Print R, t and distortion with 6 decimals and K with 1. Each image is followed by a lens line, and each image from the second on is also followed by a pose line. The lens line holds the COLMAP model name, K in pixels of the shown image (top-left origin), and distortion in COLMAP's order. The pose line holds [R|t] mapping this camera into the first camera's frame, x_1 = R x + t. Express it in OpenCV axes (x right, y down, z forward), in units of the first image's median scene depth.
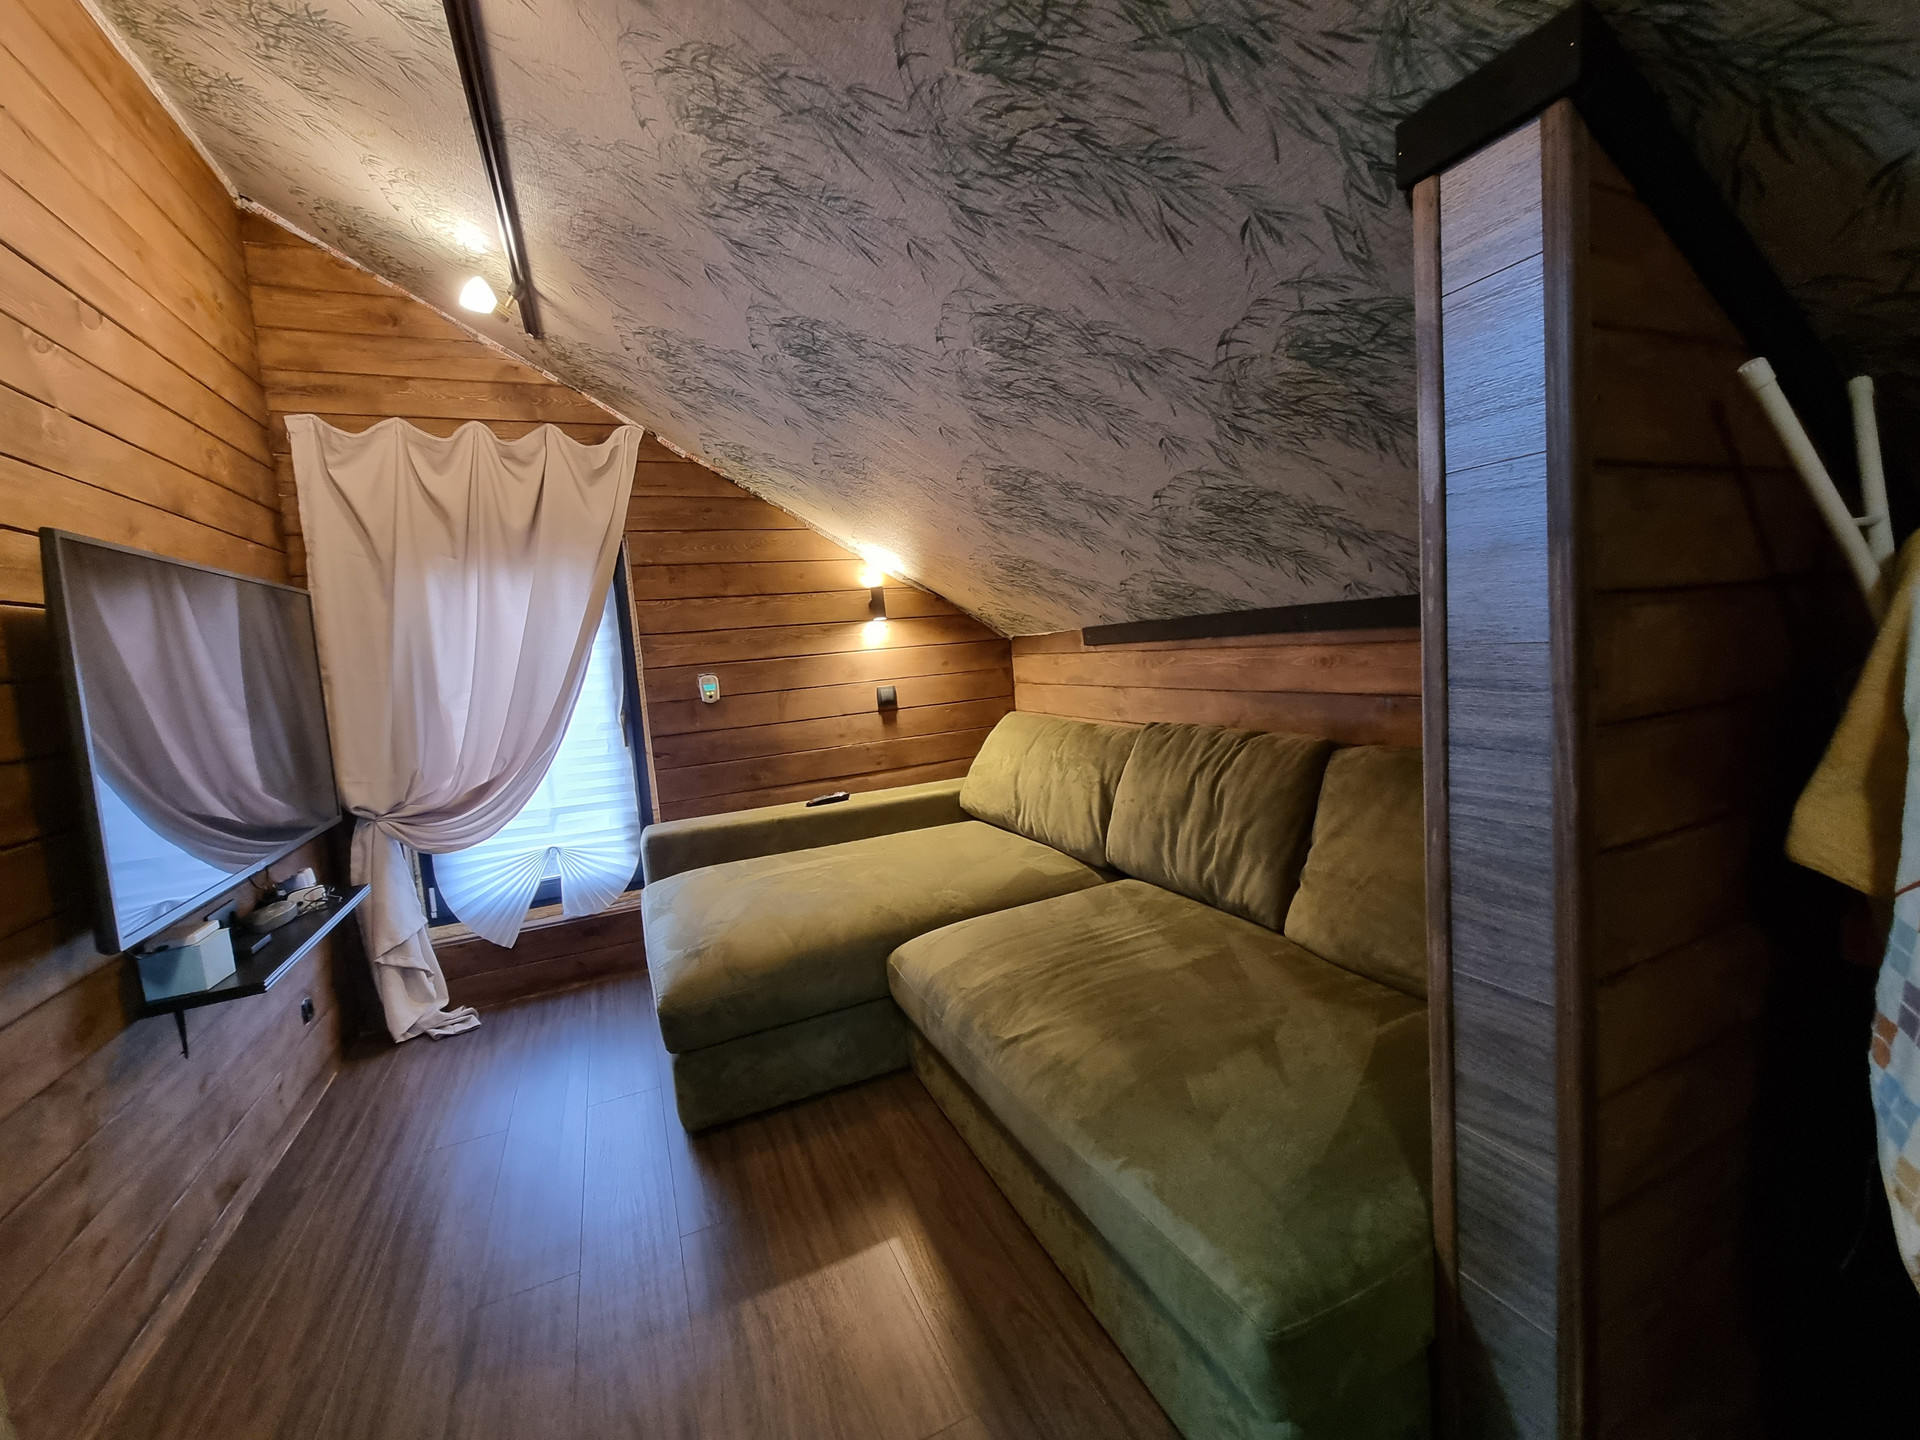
lens RADIAL K [[780.7, 0, 967.4], [0, 780.7, 715.8], [0, 0, 1]] dist [0.001182, -0.002005]
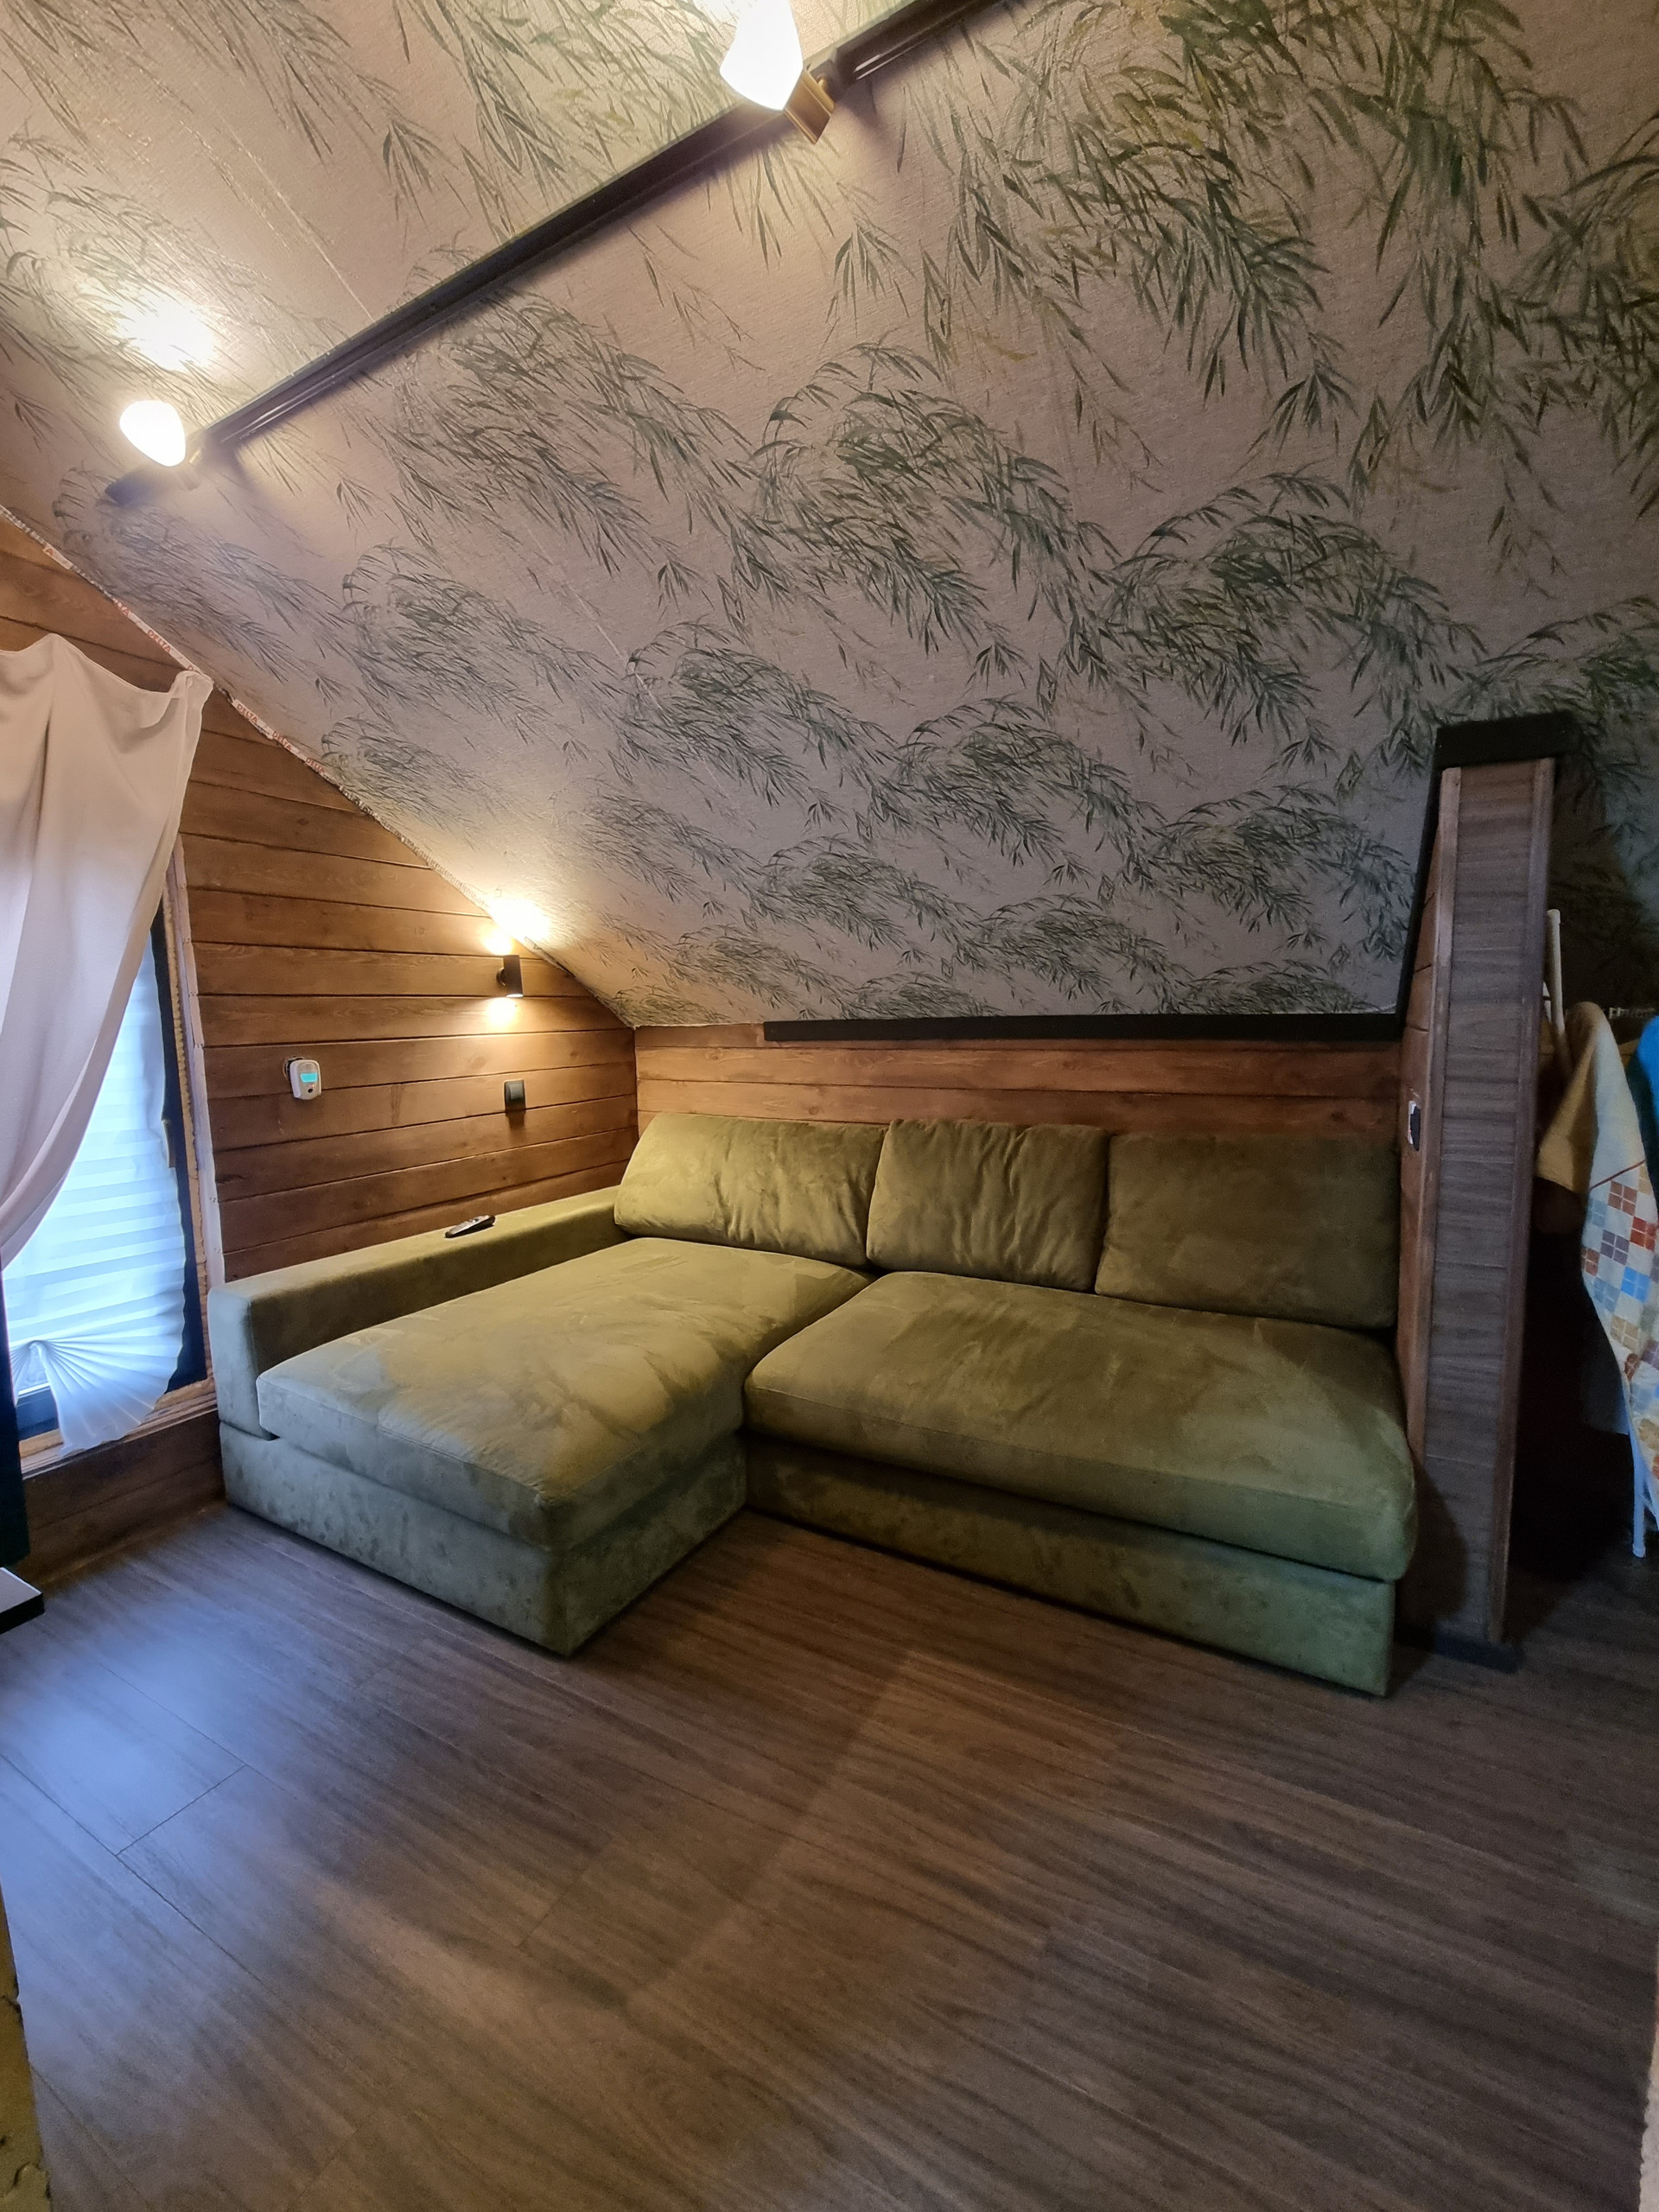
lens RADIAL K [[899.5, 0, 827.4], [0, 899.5, 1113.4], [0, 0, 1]] dist [0.001182, -0.002005]
pose [[0.797785, -0.004978, 0.602921, -0.483248], [0.012514, 0.999887, -0.008302, 0.008868], [-0.602812, 0.014168, 0.797758, 0.093356]]
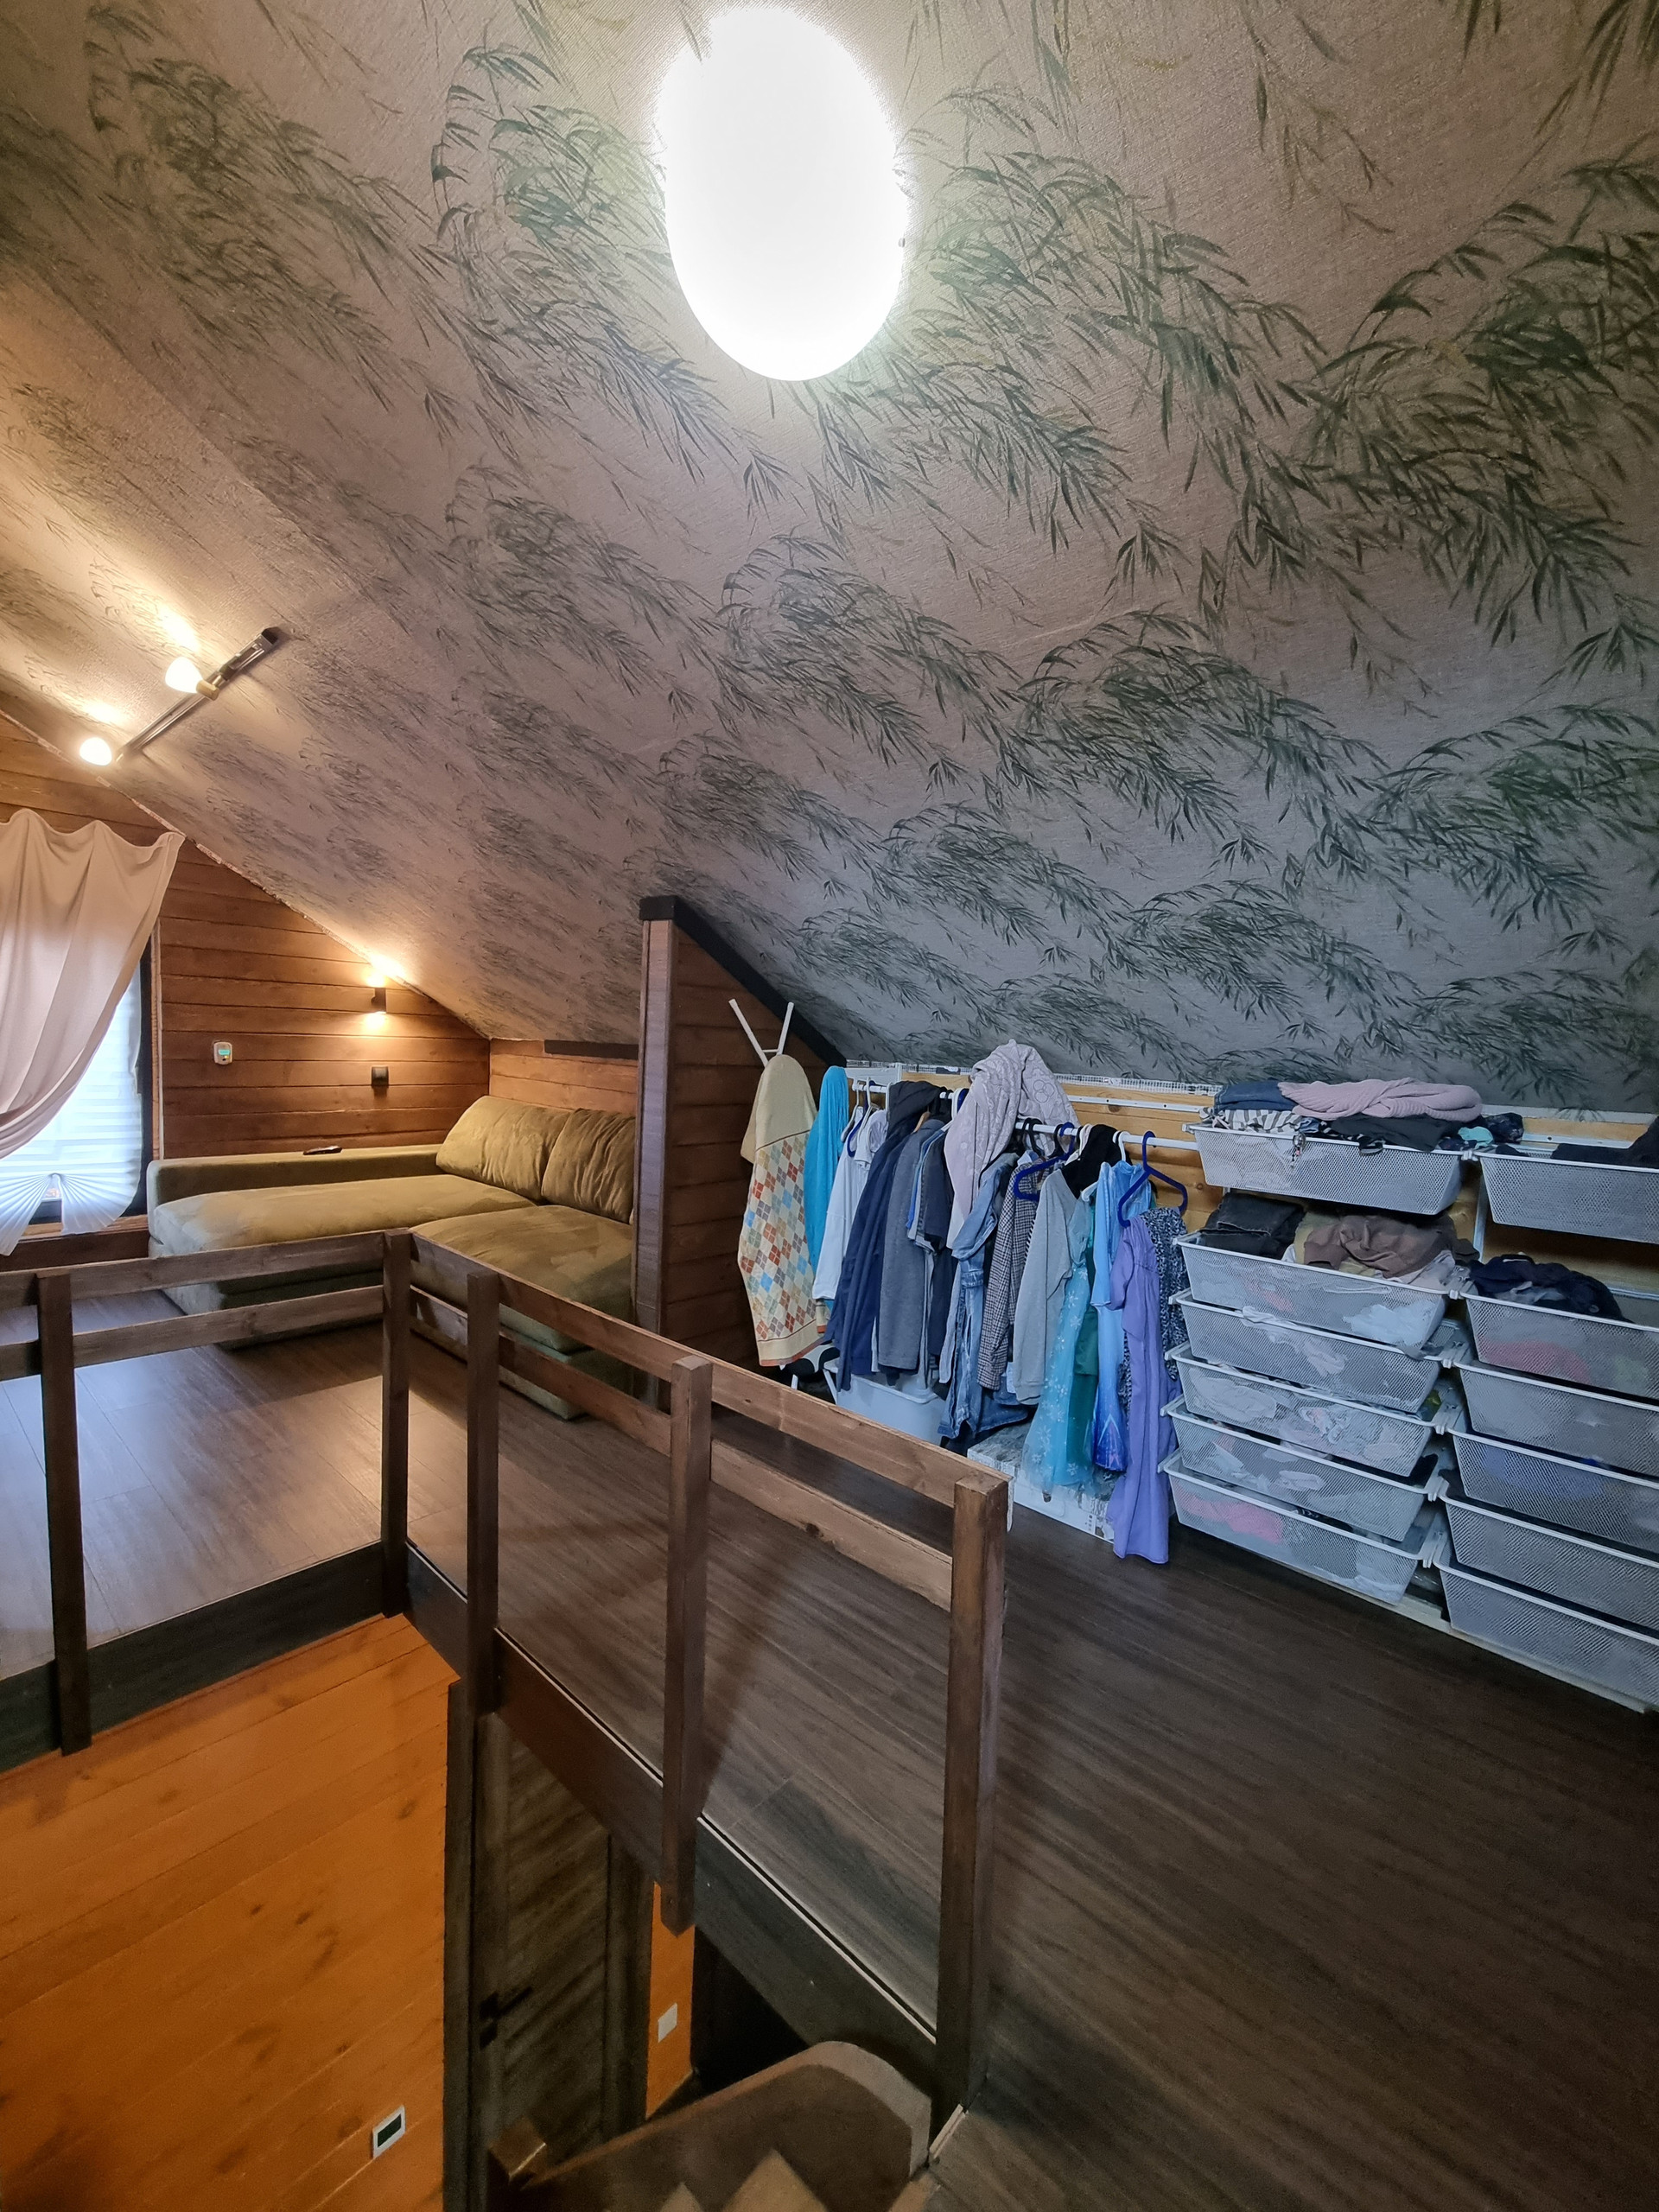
lens RADIAL K [[899.5, 0, 830.0], [0, 899.5, 1111.8], [0, 0, 1]] dist [0.001182, -0.002005]
pose [[0.909638, 0.085498, 0.406509, -0.033719], [-0.078677, 0.996337, -0.033499, 0.032054], [-0.407884, -0.001511, 0.913032, -0.733706]]
